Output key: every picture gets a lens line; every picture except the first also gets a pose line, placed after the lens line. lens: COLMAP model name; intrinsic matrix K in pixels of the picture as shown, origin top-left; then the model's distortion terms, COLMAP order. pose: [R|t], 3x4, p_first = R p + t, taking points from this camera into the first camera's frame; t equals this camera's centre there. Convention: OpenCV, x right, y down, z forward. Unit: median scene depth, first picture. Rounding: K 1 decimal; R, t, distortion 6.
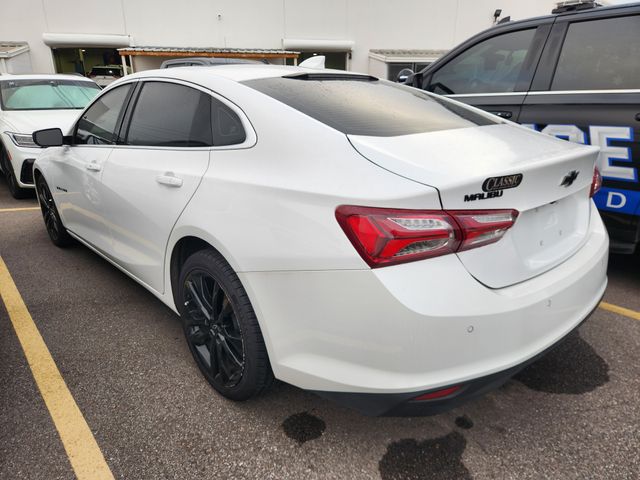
lens RADIAL K [[440.6, 0, 316.4], [0, 440.6, 236.2], [0, 0, 1]] dist [0.044162, -0.016565]
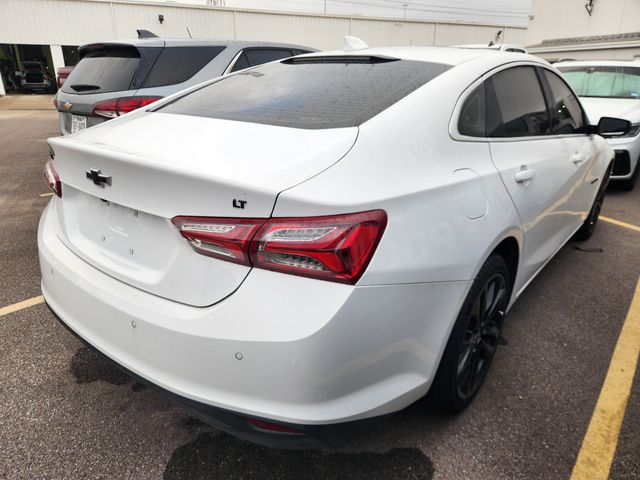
lens RADIAL K [[440.6, 0, 321.0], [0, 440.6, 245.9], [0, 0, 1]] dist [0.044162, -0.016565]
pose [[0.129631, 0.362359, -0.922980, 1.296220], [-0.323766, 0.895283, 0.306013, -0.367646], [0.937215, 0.259160, 0.233376, 1.099070]]
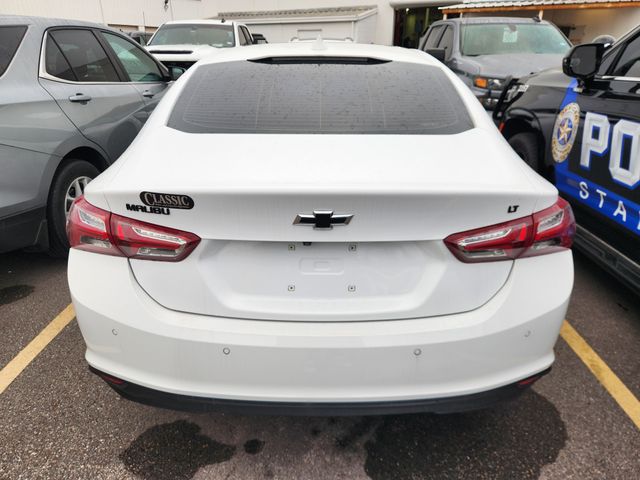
lens RADIAL K [[440.6, 0, 317.0], [0, 440.6, 236.3], [0, 0, 1]] dist [0.044162, -0.016565]
pose [[0.735047, 0.278874, -0.618009, 0.916298], [-0.223451, 0.960211, 0.167524, -0.202241], [0.640137, 0.014957, 0.768115, 0.368114]]
